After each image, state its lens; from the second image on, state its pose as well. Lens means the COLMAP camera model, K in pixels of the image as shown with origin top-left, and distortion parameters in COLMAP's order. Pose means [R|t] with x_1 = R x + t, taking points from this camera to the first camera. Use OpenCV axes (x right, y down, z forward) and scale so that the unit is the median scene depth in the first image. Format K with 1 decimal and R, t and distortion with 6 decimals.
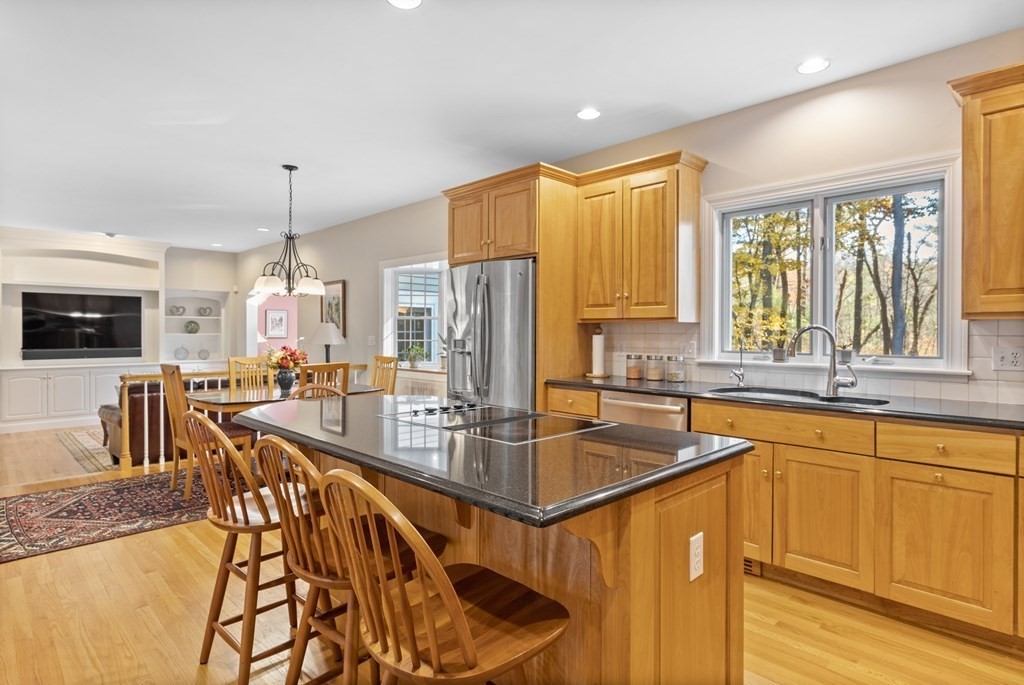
lens RADIAL K [[554.8, 0, 509.5], [0, 554.8, 336.7], [0, 0, 1]] dist [0.001154, -0.001068]
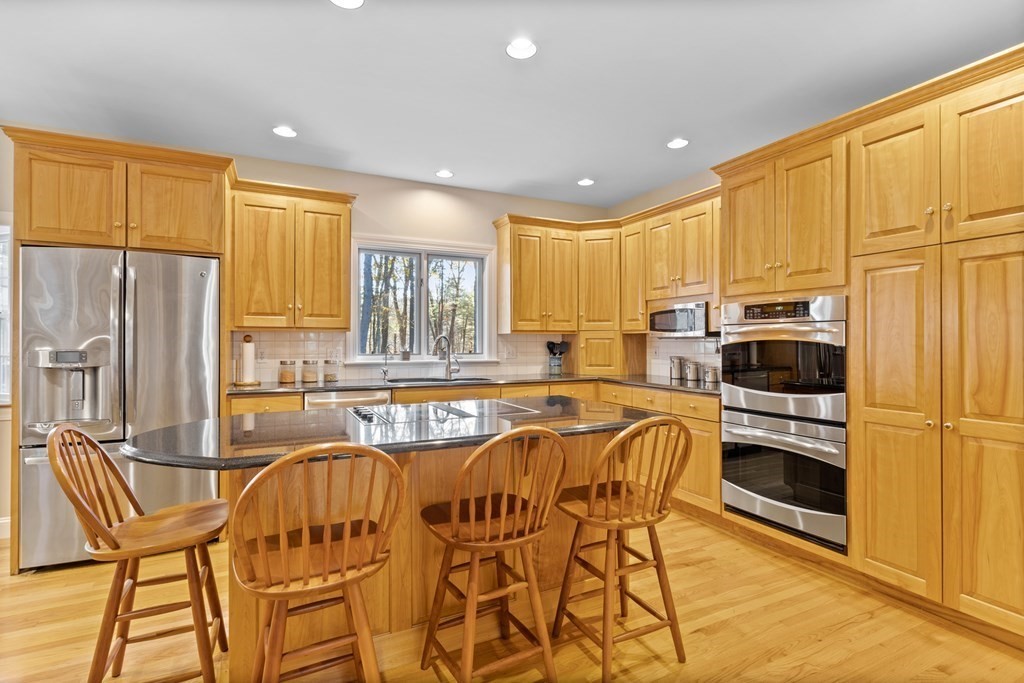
lens RADIAL K [[493.5, 0, 511.8], [0, 493.5, 337.2], [0, 0, 1]] dist [0.000367, -0.000226]
pose [[0.305677, 0.004265, 0.952126, -0.599816], [0.008303, 0.999940, -0.007145, -0.003262], [-0.952099, 0.010090, 0.305623, 0.304080]]
